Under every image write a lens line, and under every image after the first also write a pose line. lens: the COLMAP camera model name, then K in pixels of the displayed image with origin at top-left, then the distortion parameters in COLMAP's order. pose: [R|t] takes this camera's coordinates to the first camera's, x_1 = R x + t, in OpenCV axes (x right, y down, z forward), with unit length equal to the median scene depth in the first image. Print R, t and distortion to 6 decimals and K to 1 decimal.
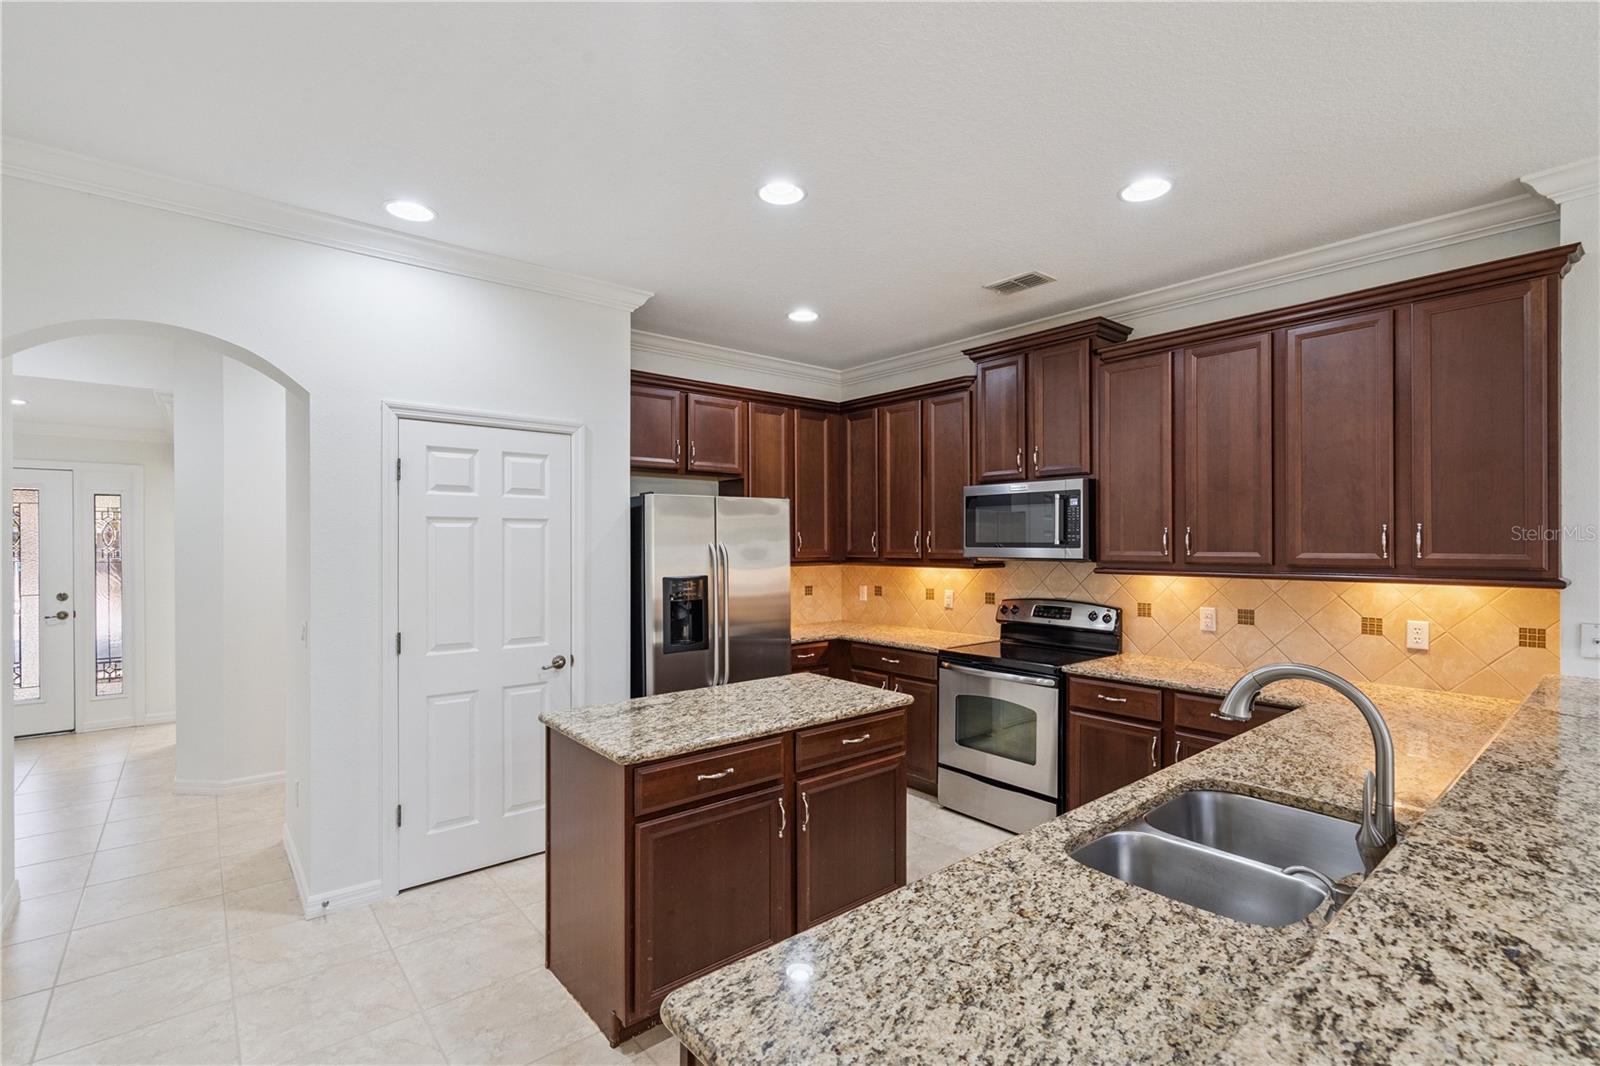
lens RADIAL K [[755.9, 0, 812.8], [0, 755.9, 543.6], [0, 0, 1]] dist [0.003556, 0.001331]
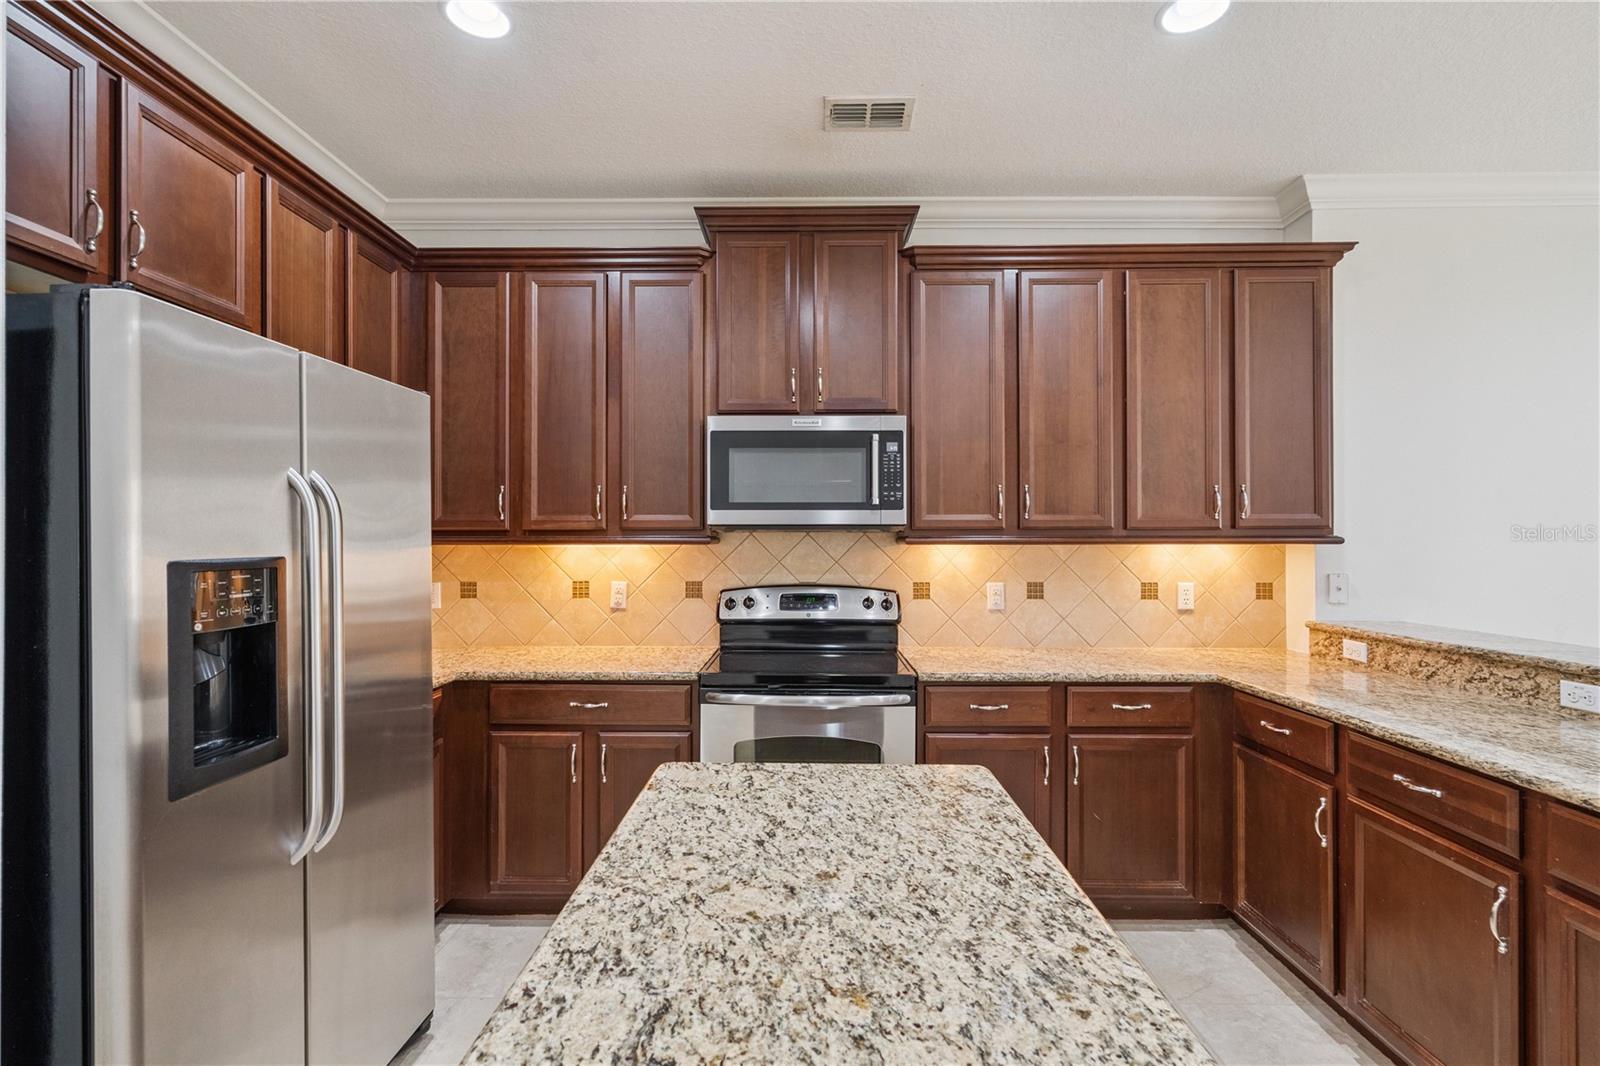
lens RADIAL K [[755.9, 0, 801.9], [0, 755.9, 535.3], [0, 0, 1]] dist [0.003556, 0.001331]
pose [[0.653684, 0.004743, 0.756753, -0.256891], [0.003189, 0.999954, -0.009022, 0.035328], [-0.756761, 0.008311, 0.653639, 0.564956]]
